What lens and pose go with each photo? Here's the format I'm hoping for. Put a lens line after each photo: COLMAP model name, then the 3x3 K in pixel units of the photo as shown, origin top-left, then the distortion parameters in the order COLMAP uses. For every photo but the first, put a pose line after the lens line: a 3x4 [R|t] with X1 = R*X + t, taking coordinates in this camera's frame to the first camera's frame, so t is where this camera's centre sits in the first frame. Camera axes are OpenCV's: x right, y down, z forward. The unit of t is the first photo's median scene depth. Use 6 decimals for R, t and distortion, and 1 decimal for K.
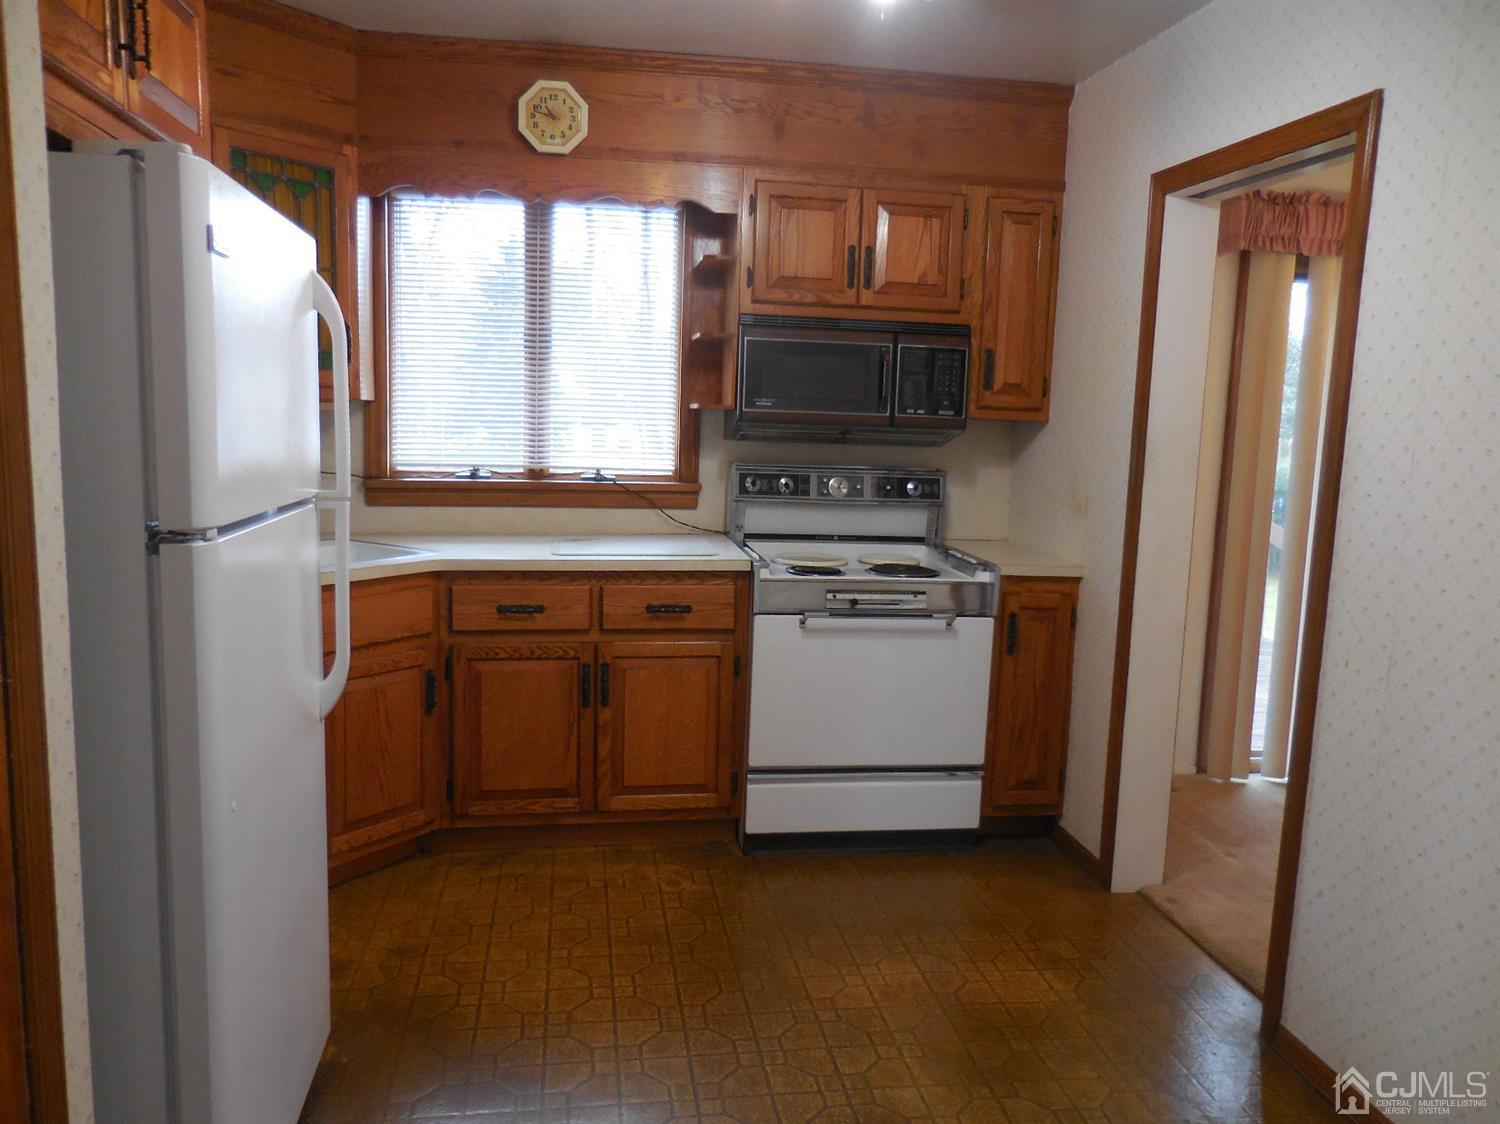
lens RADIAL K [[1109.3, 0, 751.2], [0, 1109.3, 553.9], [0, 0, 1]] dist [-0.024914, 0.037149]
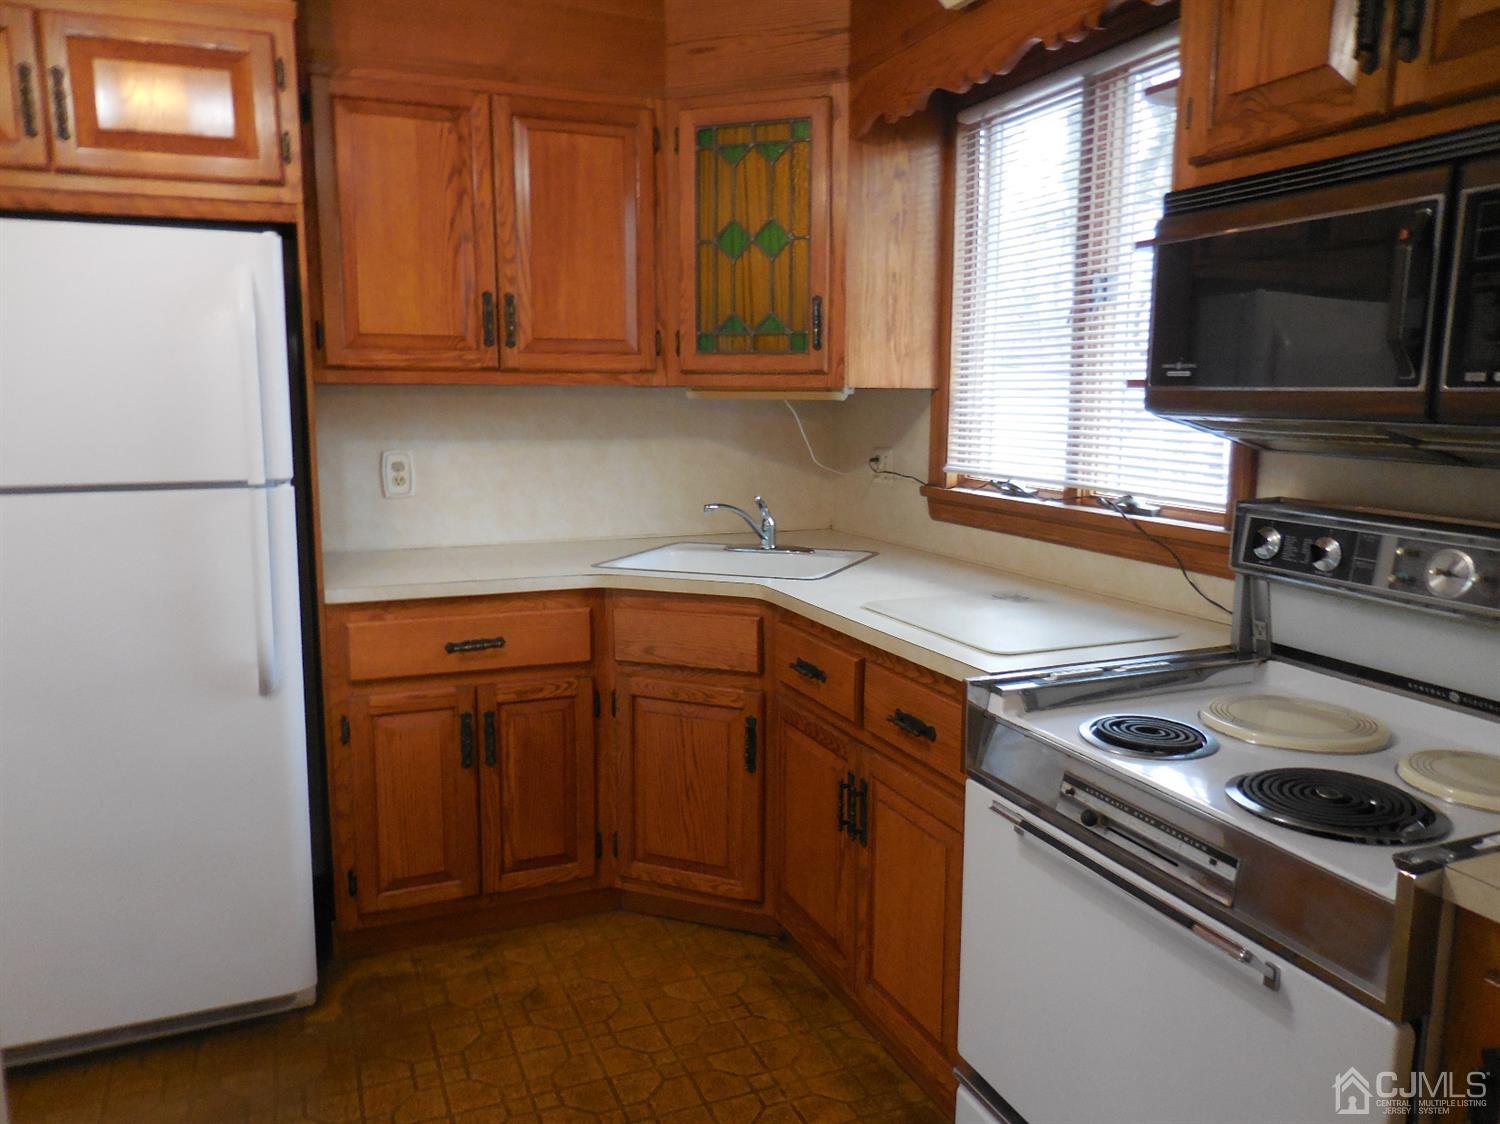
lens RADIAL K [[1109.3, 0, 751.2], [0, 1109.3, 553.9], [0, 0, 1]] dist [-0.024914, 0.037149]
pose [[0.249296, 0.113638, -0.961737, 0.431842], [-0.124543, 0.988607, 0.084529, -0.075200], [0.960386, 0.098705, 0.260608, 0.699163]]
